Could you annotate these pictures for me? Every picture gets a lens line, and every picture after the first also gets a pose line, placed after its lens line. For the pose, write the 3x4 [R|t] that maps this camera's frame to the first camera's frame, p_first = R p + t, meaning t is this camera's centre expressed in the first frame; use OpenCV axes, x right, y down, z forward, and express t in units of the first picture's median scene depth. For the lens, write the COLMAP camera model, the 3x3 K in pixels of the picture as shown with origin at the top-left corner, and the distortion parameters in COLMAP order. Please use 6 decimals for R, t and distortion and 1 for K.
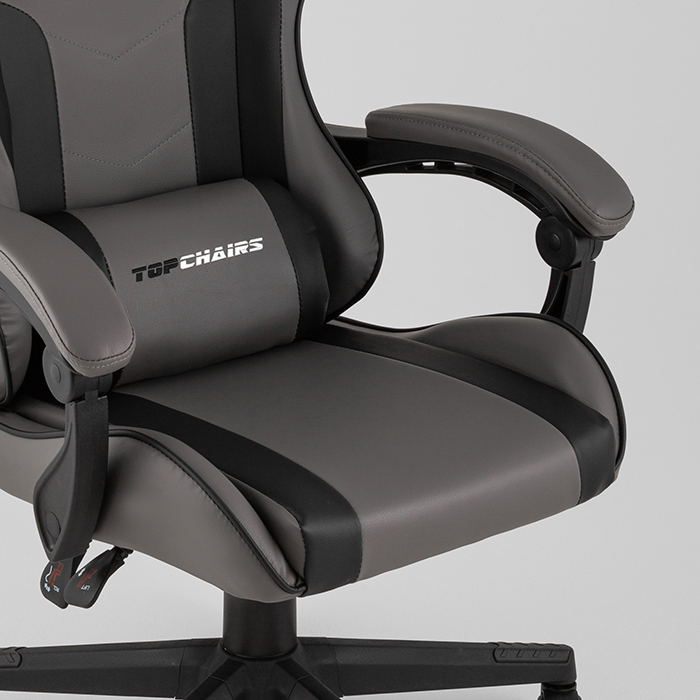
lens RADIAL K [[4168.5, 0, 350.1], [0, 4168.5, 350.2], [0, 0, 1]] dist [-0.153246, 0.000000]
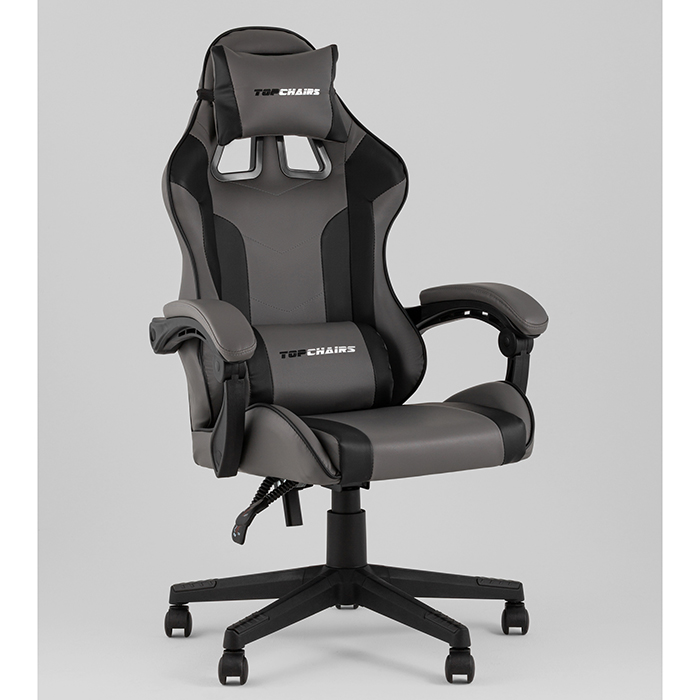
lens RADIAL K [[4168.5, 0, 350.0], [0, 4168.5, 349.9], [0, 0, 1]] dist [-0.153246, 0.000000]
pose [[0.975799, -0.018436, -0.217891, 0.385890], [-0.057099, 0.940388, -0.335277, 0.604485], [0.211084, 0.339604, 0.916577, -0.714714]]
